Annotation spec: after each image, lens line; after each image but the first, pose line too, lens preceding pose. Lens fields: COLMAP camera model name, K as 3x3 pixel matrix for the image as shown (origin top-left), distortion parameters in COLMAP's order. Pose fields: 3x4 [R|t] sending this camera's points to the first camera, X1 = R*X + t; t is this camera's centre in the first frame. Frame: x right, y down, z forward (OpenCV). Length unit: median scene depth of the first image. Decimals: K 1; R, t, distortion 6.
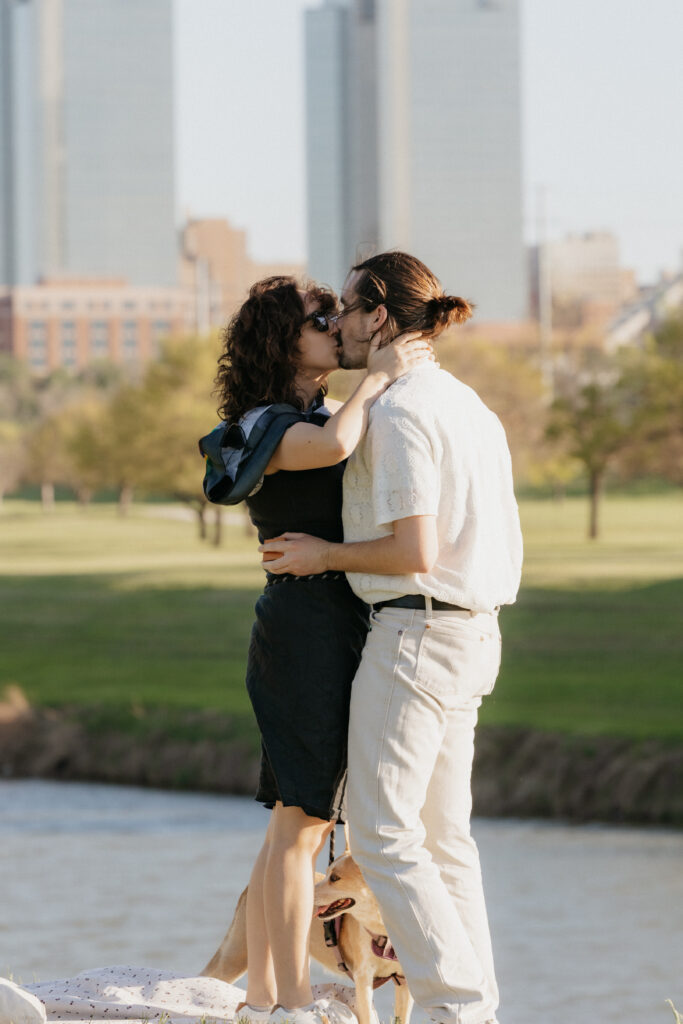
lens RADIAL K [[4077.2, 0, 341.5], [0, 4077.2, 512.0], [0, 0, 1]] dist [-0.093930, -0.297196]
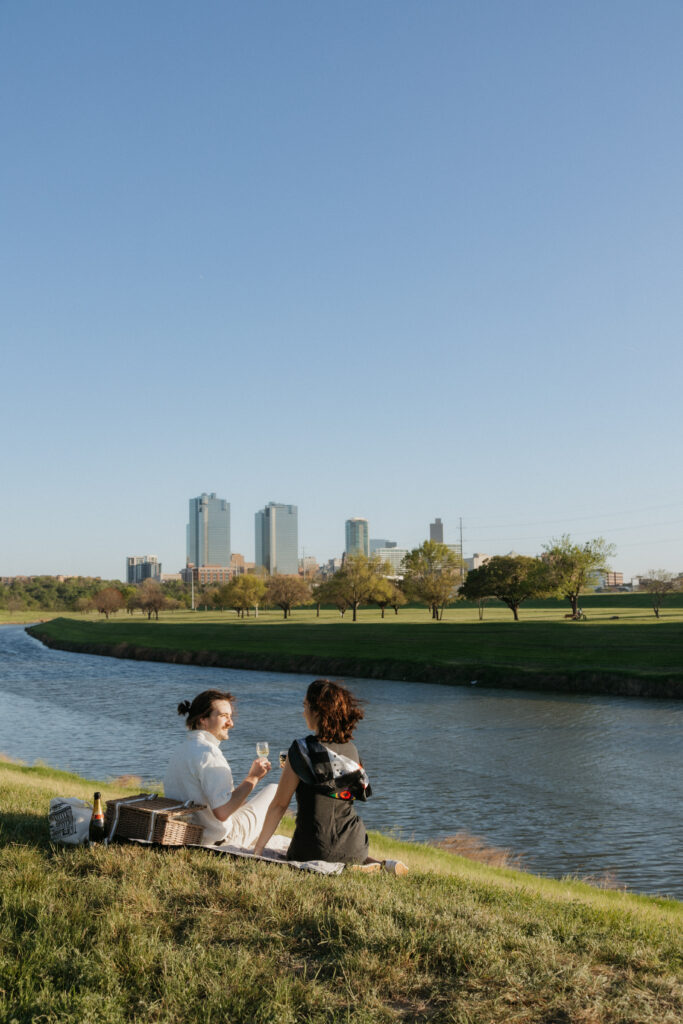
lens RADIAL K [[1141.5, 0, 391.3], [0, 1141.5, 530.4], [0, 0, 1]] dist [-0.005344, -0.001004]
pose [[0.999434, 0.003096, 0.033492, 0.114499], [-0.000711, 0.997475, -0.071016, 0.001011], [-0.033628, 0.070952, 0.996913, -0.448818]]
